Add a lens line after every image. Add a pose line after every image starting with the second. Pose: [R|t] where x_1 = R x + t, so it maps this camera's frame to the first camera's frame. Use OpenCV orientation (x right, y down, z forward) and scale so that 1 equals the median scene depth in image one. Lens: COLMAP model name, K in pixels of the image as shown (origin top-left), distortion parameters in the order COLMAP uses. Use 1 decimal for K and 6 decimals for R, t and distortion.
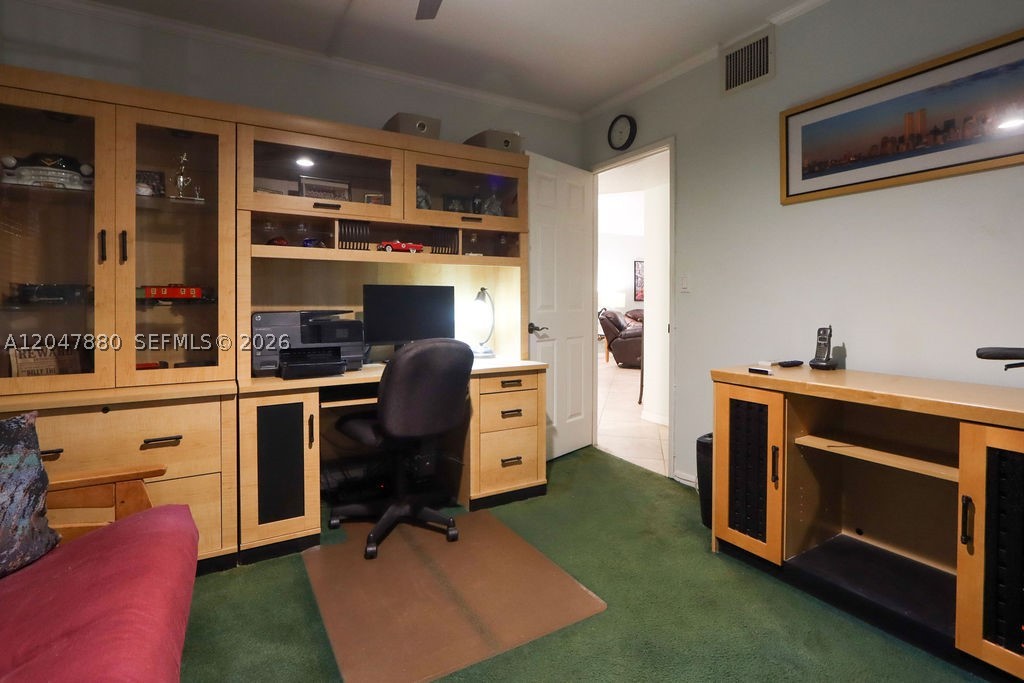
lens RADIAL K [[506.2, 0, 512.9], [0, 506.2, 302.6], [0, 0, 1]] dist [0.003094, 0.001448]
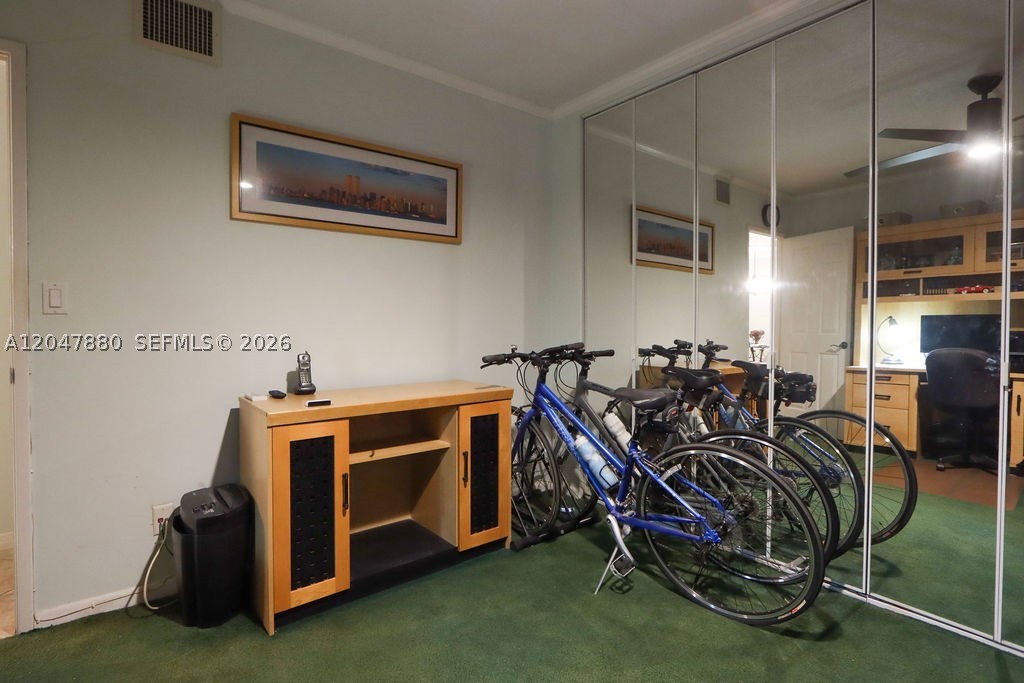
lens RADIAL K [[509.3, 0, 490.3], [0, 509.3, 335.0], [0, 0, 1]] dist [0.000420, 0.000210]
pose [[-0.122104, -0.018739, 0.992340, -0.497071], [0.006848, 0.999782, 0.019723, -0.007616], [-0.992494, 0.009204, -0.121949, 0.816535]]
